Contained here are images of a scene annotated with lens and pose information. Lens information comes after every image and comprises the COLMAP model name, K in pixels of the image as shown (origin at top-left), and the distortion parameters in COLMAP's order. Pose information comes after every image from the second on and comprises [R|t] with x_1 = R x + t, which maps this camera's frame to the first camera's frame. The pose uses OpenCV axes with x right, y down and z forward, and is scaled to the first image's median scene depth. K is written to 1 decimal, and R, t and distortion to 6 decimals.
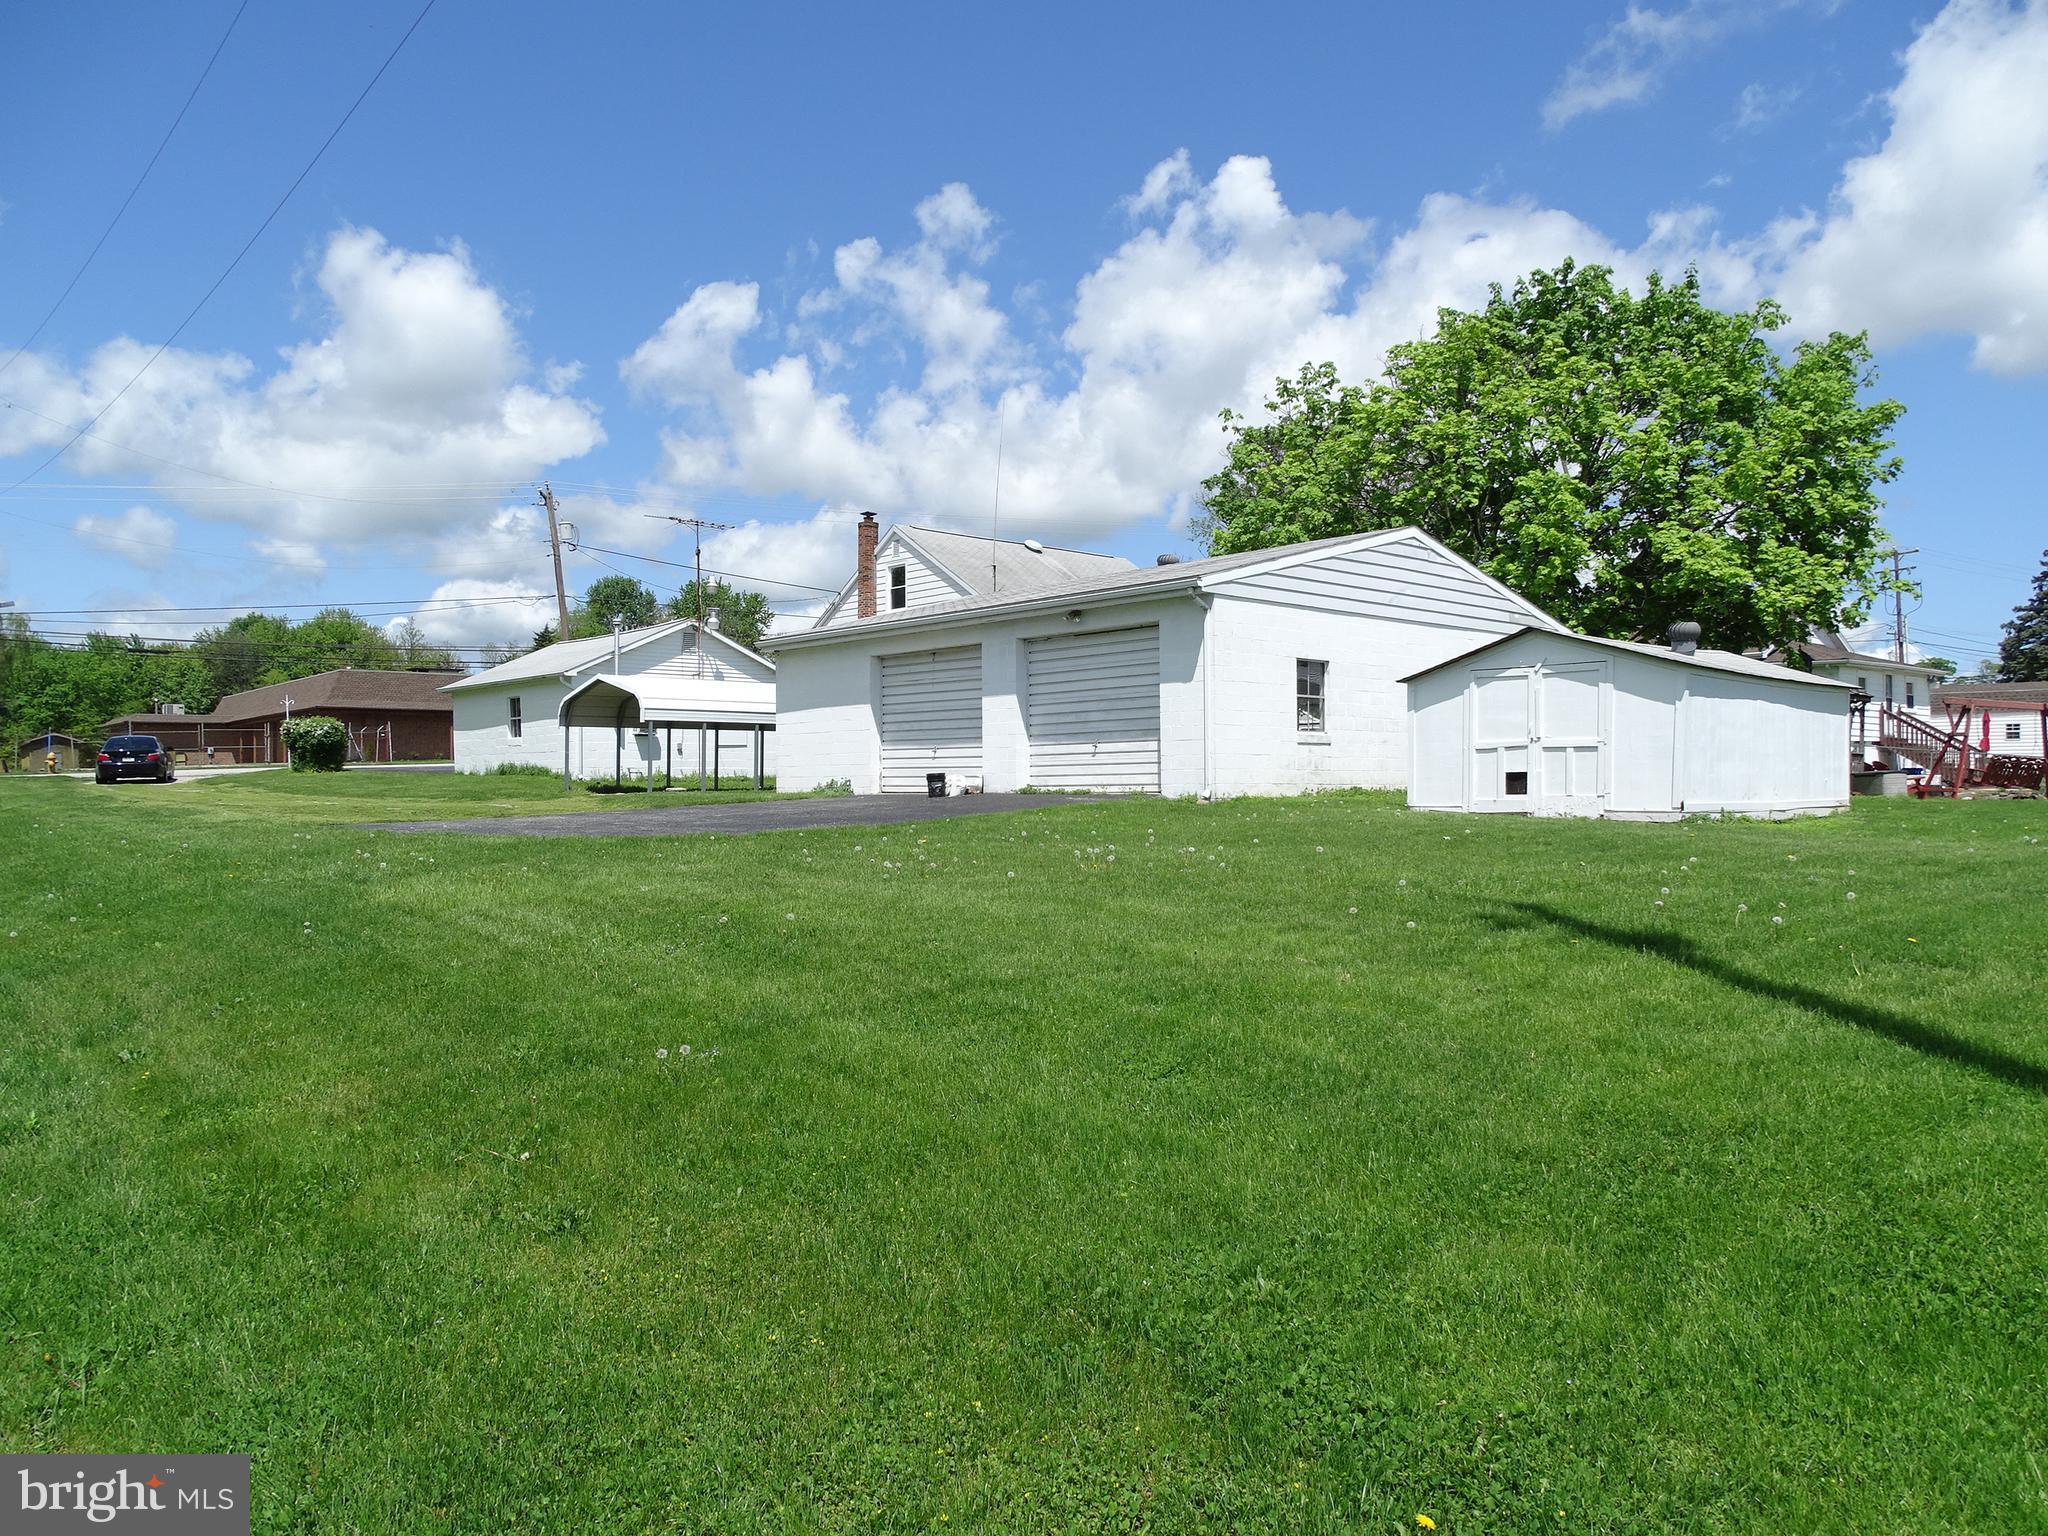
lens RADIAL K [[1475.2, 0, 1024.0], [0, 1475.2, 768.0], [0, 0, 1]] dist [-0.004972, -0.048903]
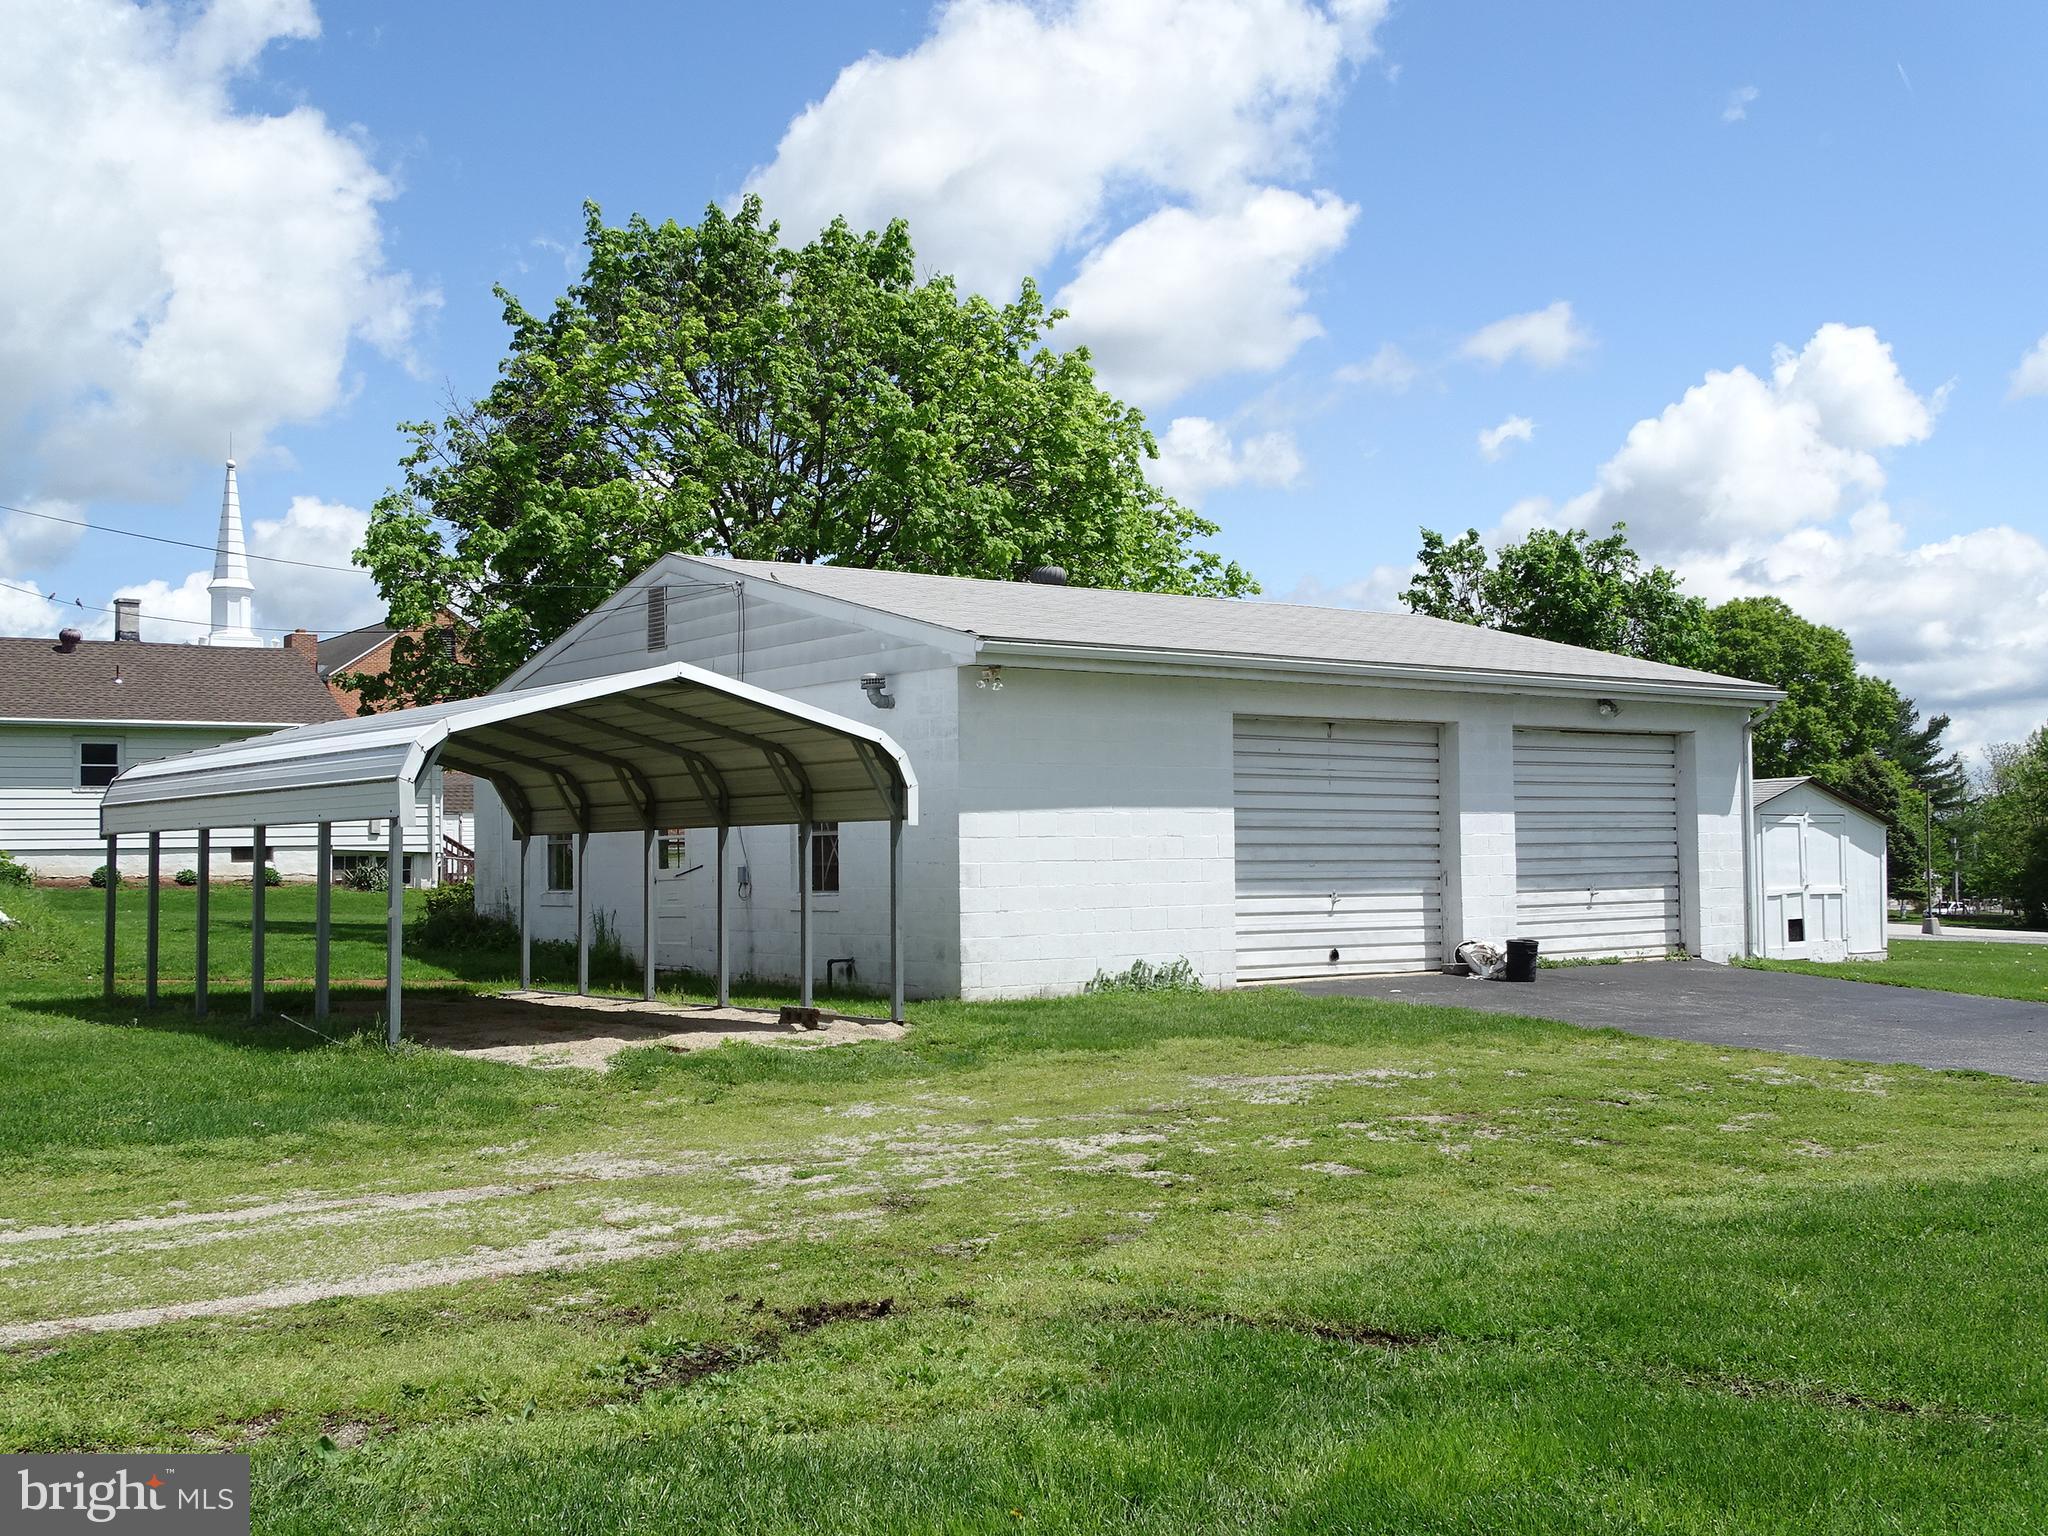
lens RADIAL K [[2142.2, 0, 1024.0], [0, 2142.2, 768.0], [0, 0, 1]] dist [-0.011109, -0.006232]
pose [[0.085065, 0.042281, 0.995478, -0.950878], [-0.006700, 0.999101, -0.041863, -0.029045], [-0.996353, -0.003109, 0.085272, 1.137809]]
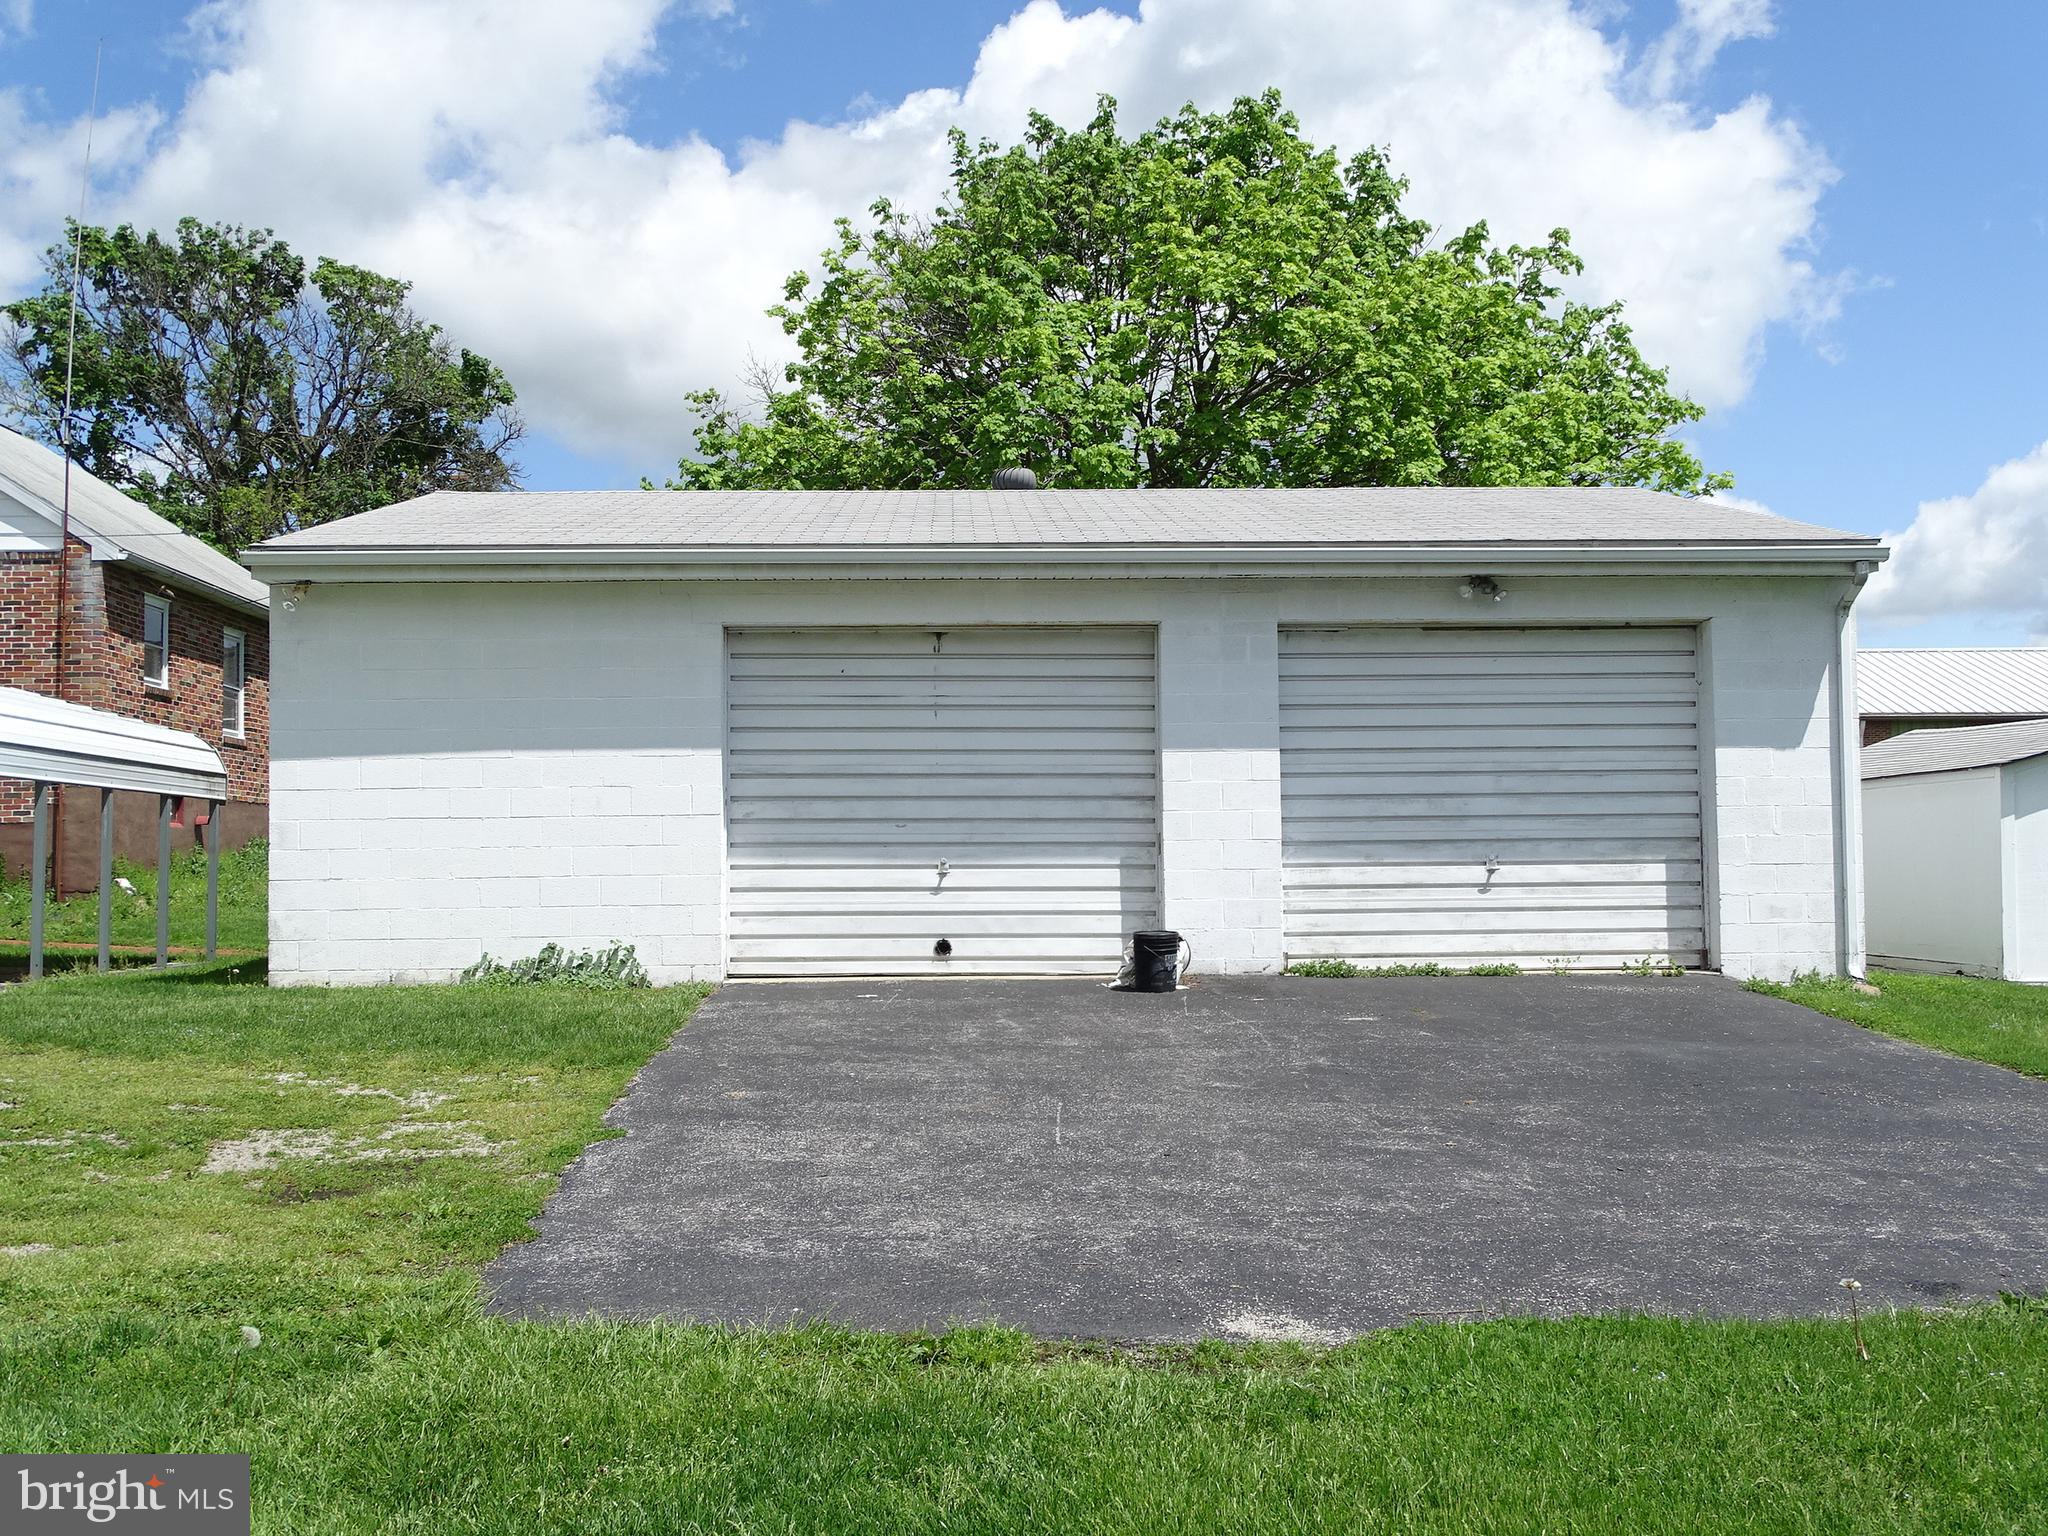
lens RADIAL K [[2142.2, 0, 1024.0], [0, 2142.2, 768.0], [0, 0, 1]] dist [-0.011109, -0.006232]
pose [[0.645172, 0.018246, 0.763819, -0.543451], [-0.007268, 0.999816, -0.017744, -0.032780], [-0.764002, 0.005897, 0.645186, 0.650272]]
